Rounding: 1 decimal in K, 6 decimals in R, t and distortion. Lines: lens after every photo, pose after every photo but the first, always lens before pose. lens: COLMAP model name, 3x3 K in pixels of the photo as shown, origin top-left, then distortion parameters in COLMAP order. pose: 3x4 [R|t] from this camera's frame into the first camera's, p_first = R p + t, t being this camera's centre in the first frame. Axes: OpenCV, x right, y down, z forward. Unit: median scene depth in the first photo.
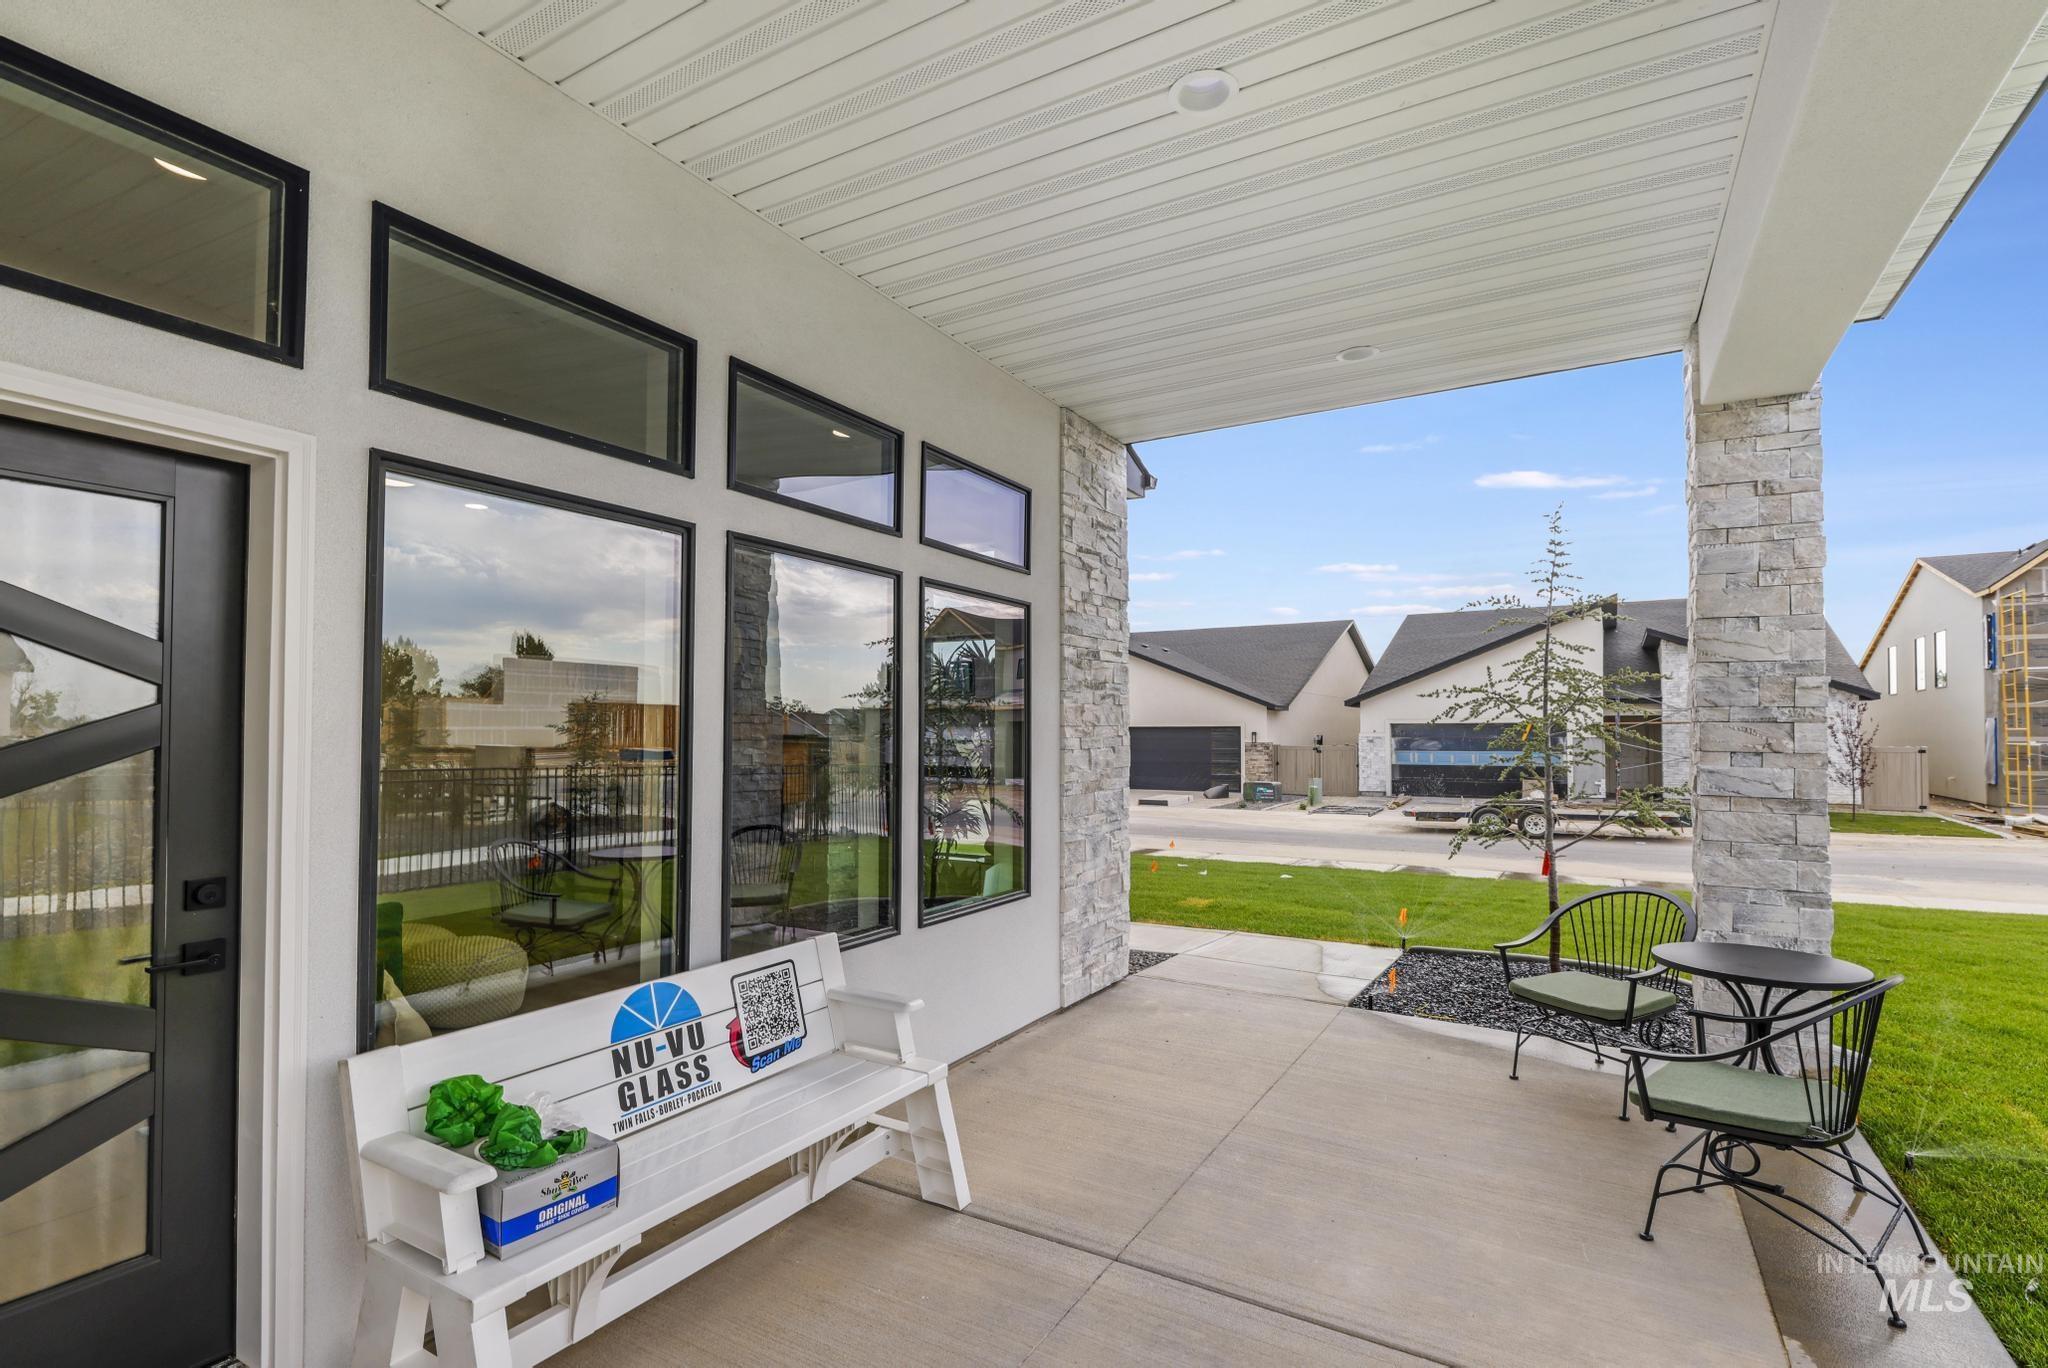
lens RADIAL K [[938.6, 0, 1030.0], [0, 938.6, 715.4], [0, 0, 1]] dist [-0.001061, -0.000209]
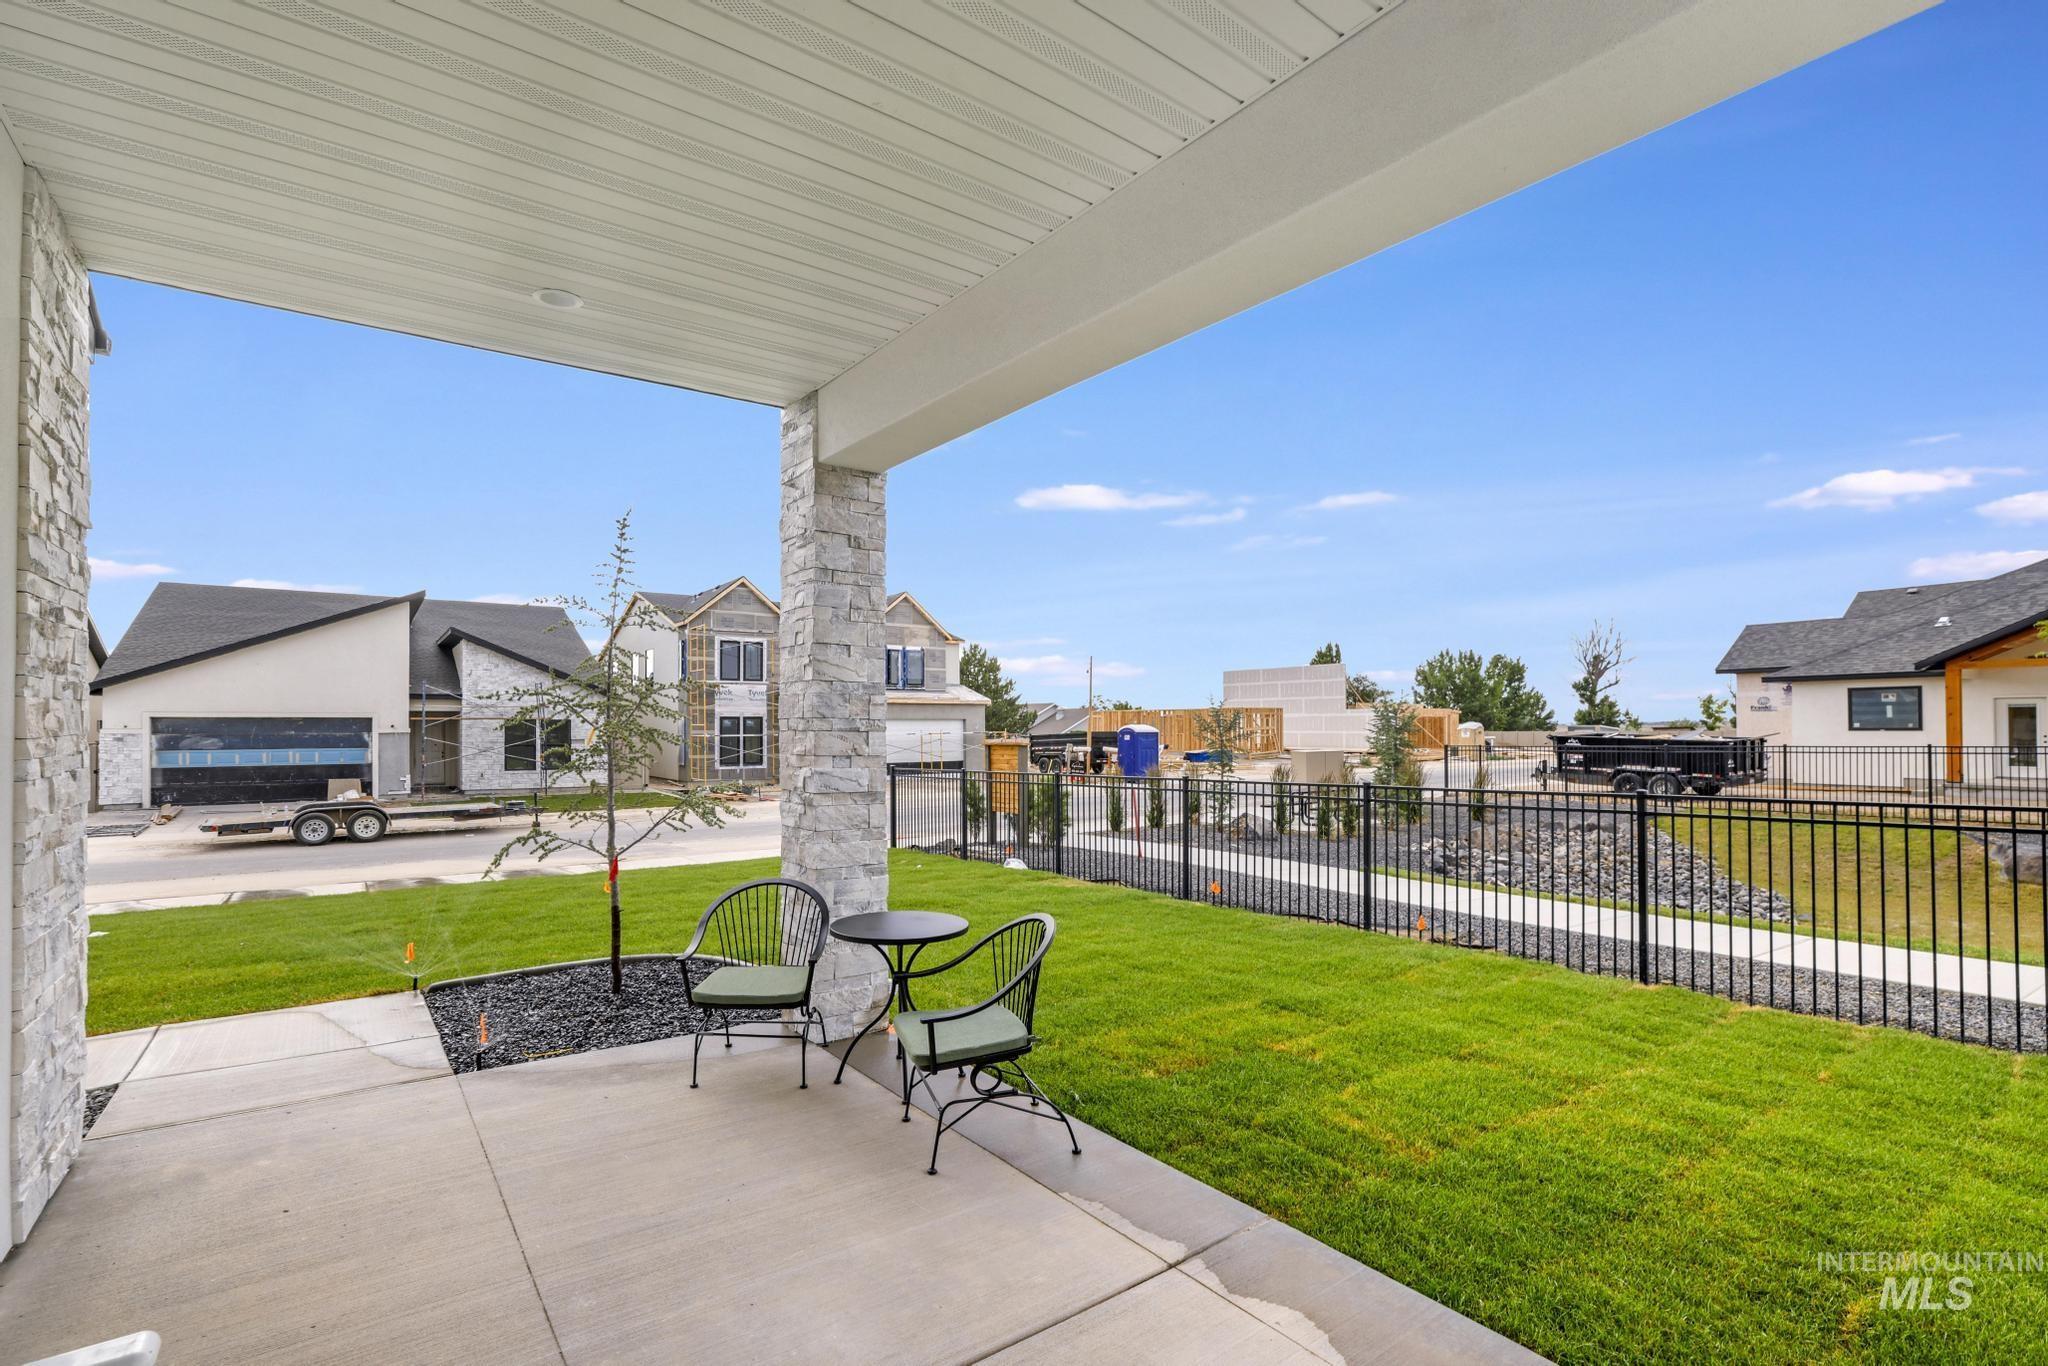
lens RADIAL K [[949.9, 0, 969.2], [0, 949.9, 718.3], [0, 0, 1]] dist [-0.054497, 0.028962]
pose [[0.423578, 0.006652, 0.905835, -0.207900], [-0.016067, 0.999871, 0.000170, -0.009038], [-0.905717, -0.014626, 0.423631, 0.241107]]
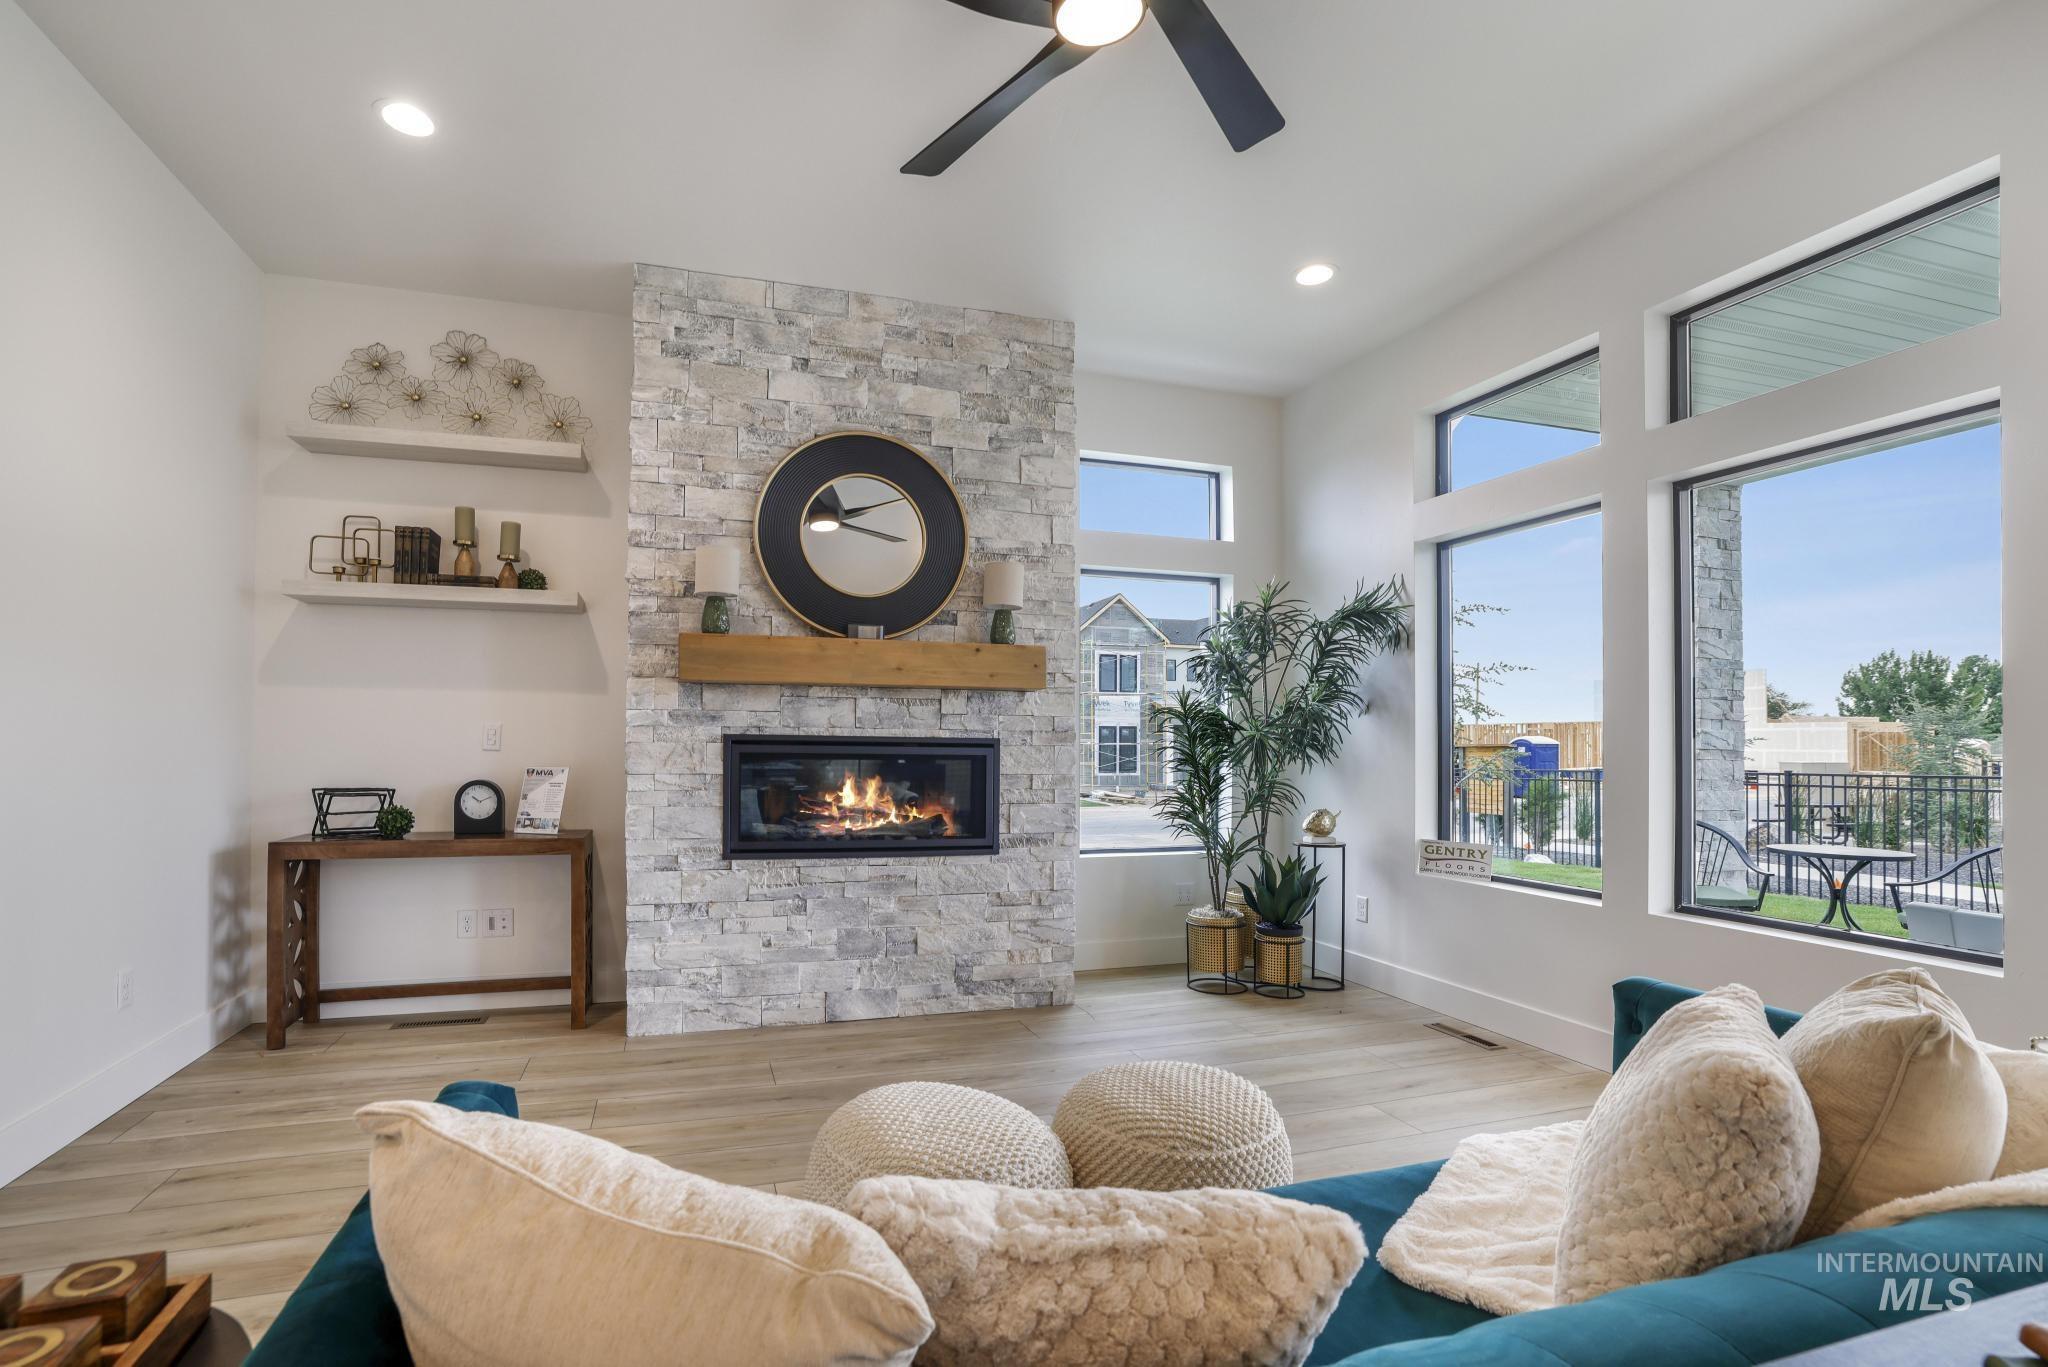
lens RADIAL K [[949.9, 0, 969.2], [0, 949.9, 718.8], [0, 0, 1]] dist [-0.054497, 0.028962]
pose [[0.677424, 0.021203, 0.735287, -0.823553], [-0.019858, 0.999747, -0.010534, 0.056903], [-0.735325, -0.007465, 0.677674, 0.641789]]
